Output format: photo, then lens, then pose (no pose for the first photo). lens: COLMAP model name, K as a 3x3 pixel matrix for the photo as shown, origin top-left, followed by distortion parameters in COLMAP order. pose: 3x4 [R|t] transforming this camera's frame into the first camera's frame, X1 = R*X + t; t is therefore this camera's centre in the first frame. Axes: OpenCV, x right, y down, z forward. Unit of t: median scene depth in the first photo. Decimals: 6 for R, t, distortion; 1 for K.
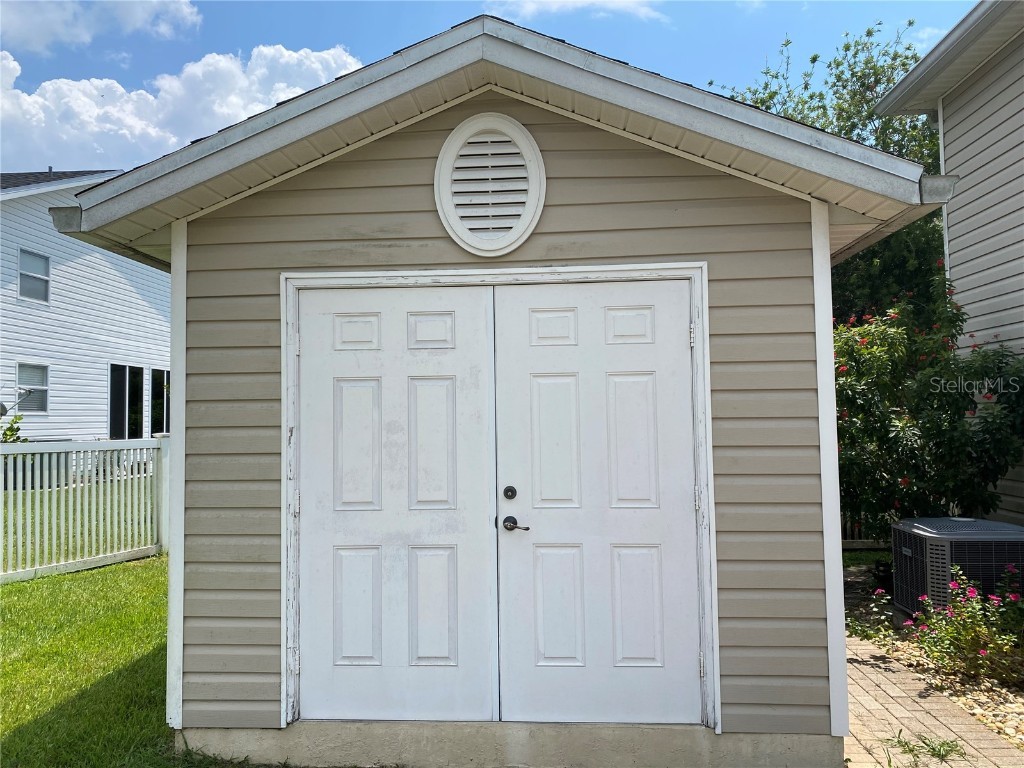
lens RADIAL K [[771.4, 0, 512.0], [0, 771.4, 384.0], [0, 0, 1]] dist [0.004328, 0.001541]
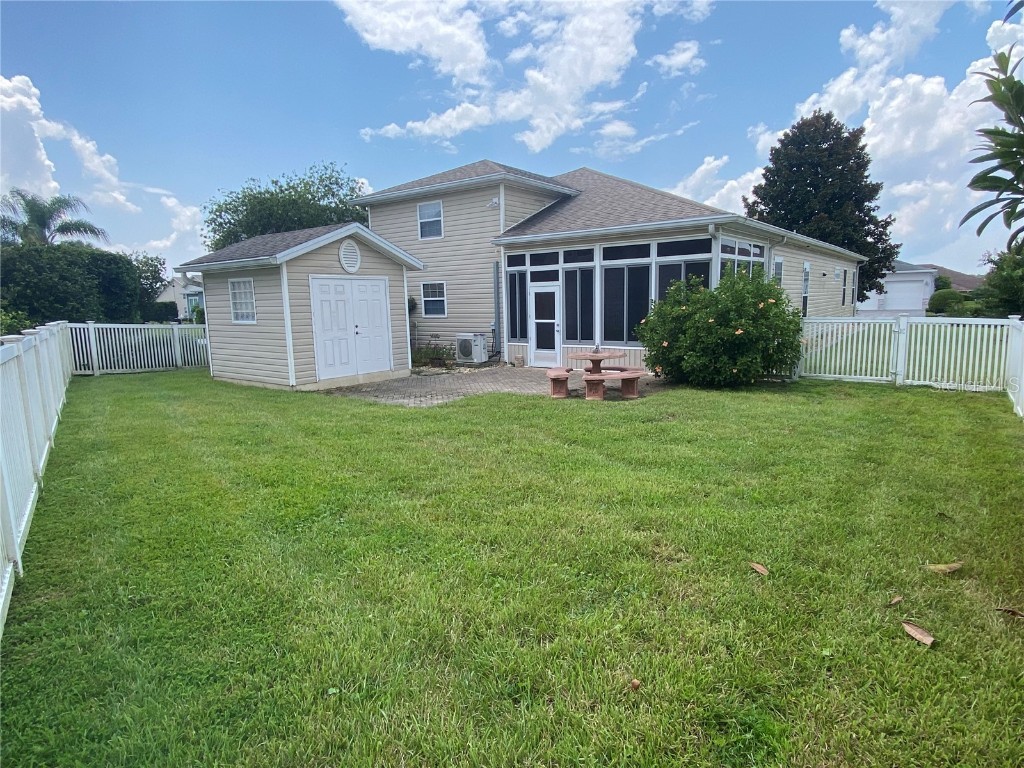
lens RADIAL K [[574.3, 0, 512.0], [0, 574.3, 384.0], [0, 0, 1]] dist [0.000293, 0.000013]
pose [[0.575056, -0.106113, 0.811203, -2.226325], [-0.030359, 0.988102, 0.150775, -0.059641], [-0.817551, -0.111332, 0.564992, -1.669393]]
